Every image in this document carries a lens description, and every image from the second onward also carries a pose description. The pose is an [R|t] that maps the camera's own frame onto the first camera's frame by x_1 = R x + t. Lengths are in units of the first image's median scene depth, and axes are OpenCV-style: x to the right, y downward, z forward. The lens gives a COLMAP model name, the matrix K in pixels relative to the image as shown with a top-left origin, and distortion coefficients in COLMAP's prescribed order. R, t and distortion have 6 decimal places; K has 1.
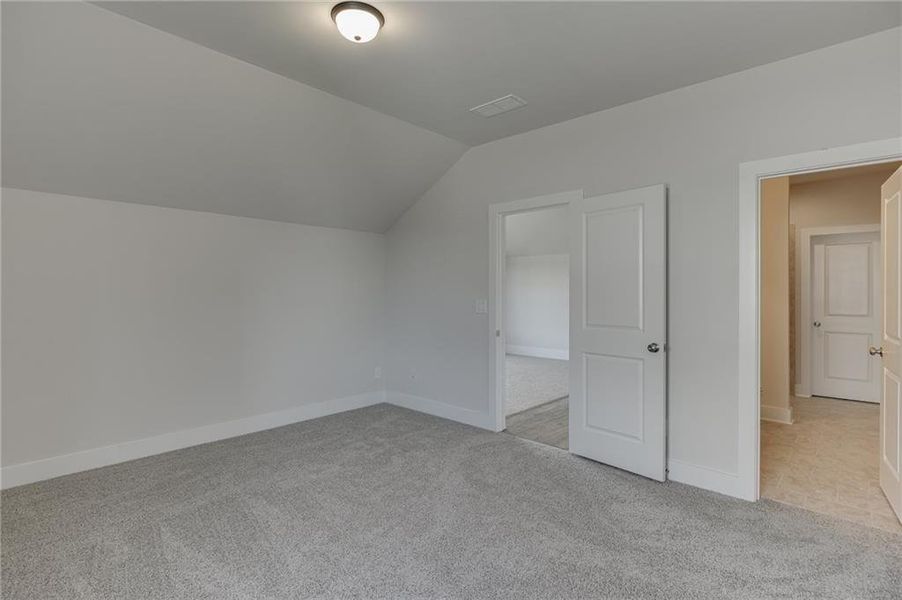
lens RADIAL K [[440.5, 0, 450.5], [0, 440.5, 295.3], [0, 0, 1]] dist [-0.000839, -0.000264]
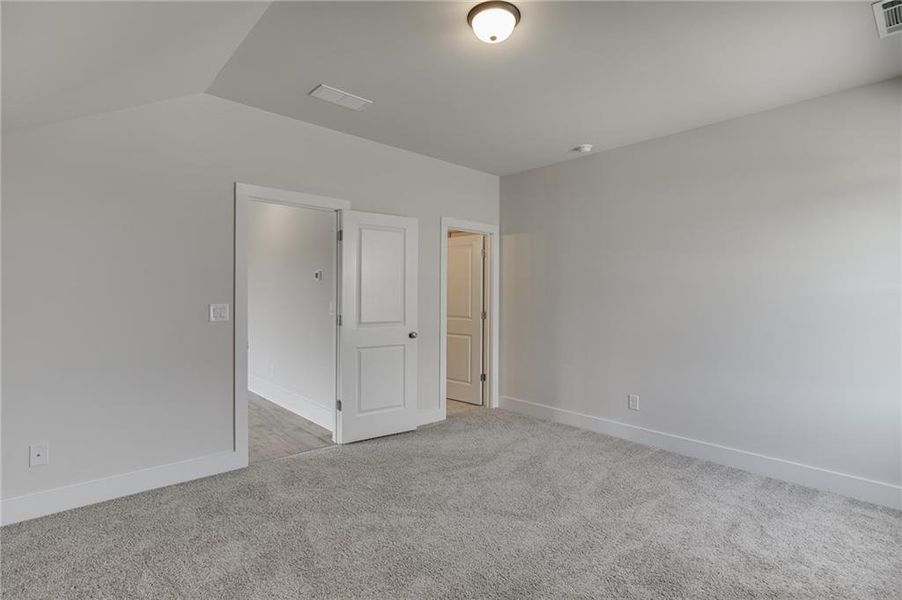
lens RADIAL K [[440.5, 0, 450.5], [0, 440.5, 295.3], [0, 0, 1]] dist [-0.000839, -0.000264]
pose [[0.083935, -0.002548, 0.996468, -0.805678], [-0.001993, 0.999994, 0.002724, -0.008909], [-0.996469, -0.002215, 0.083929, 0.677837]]
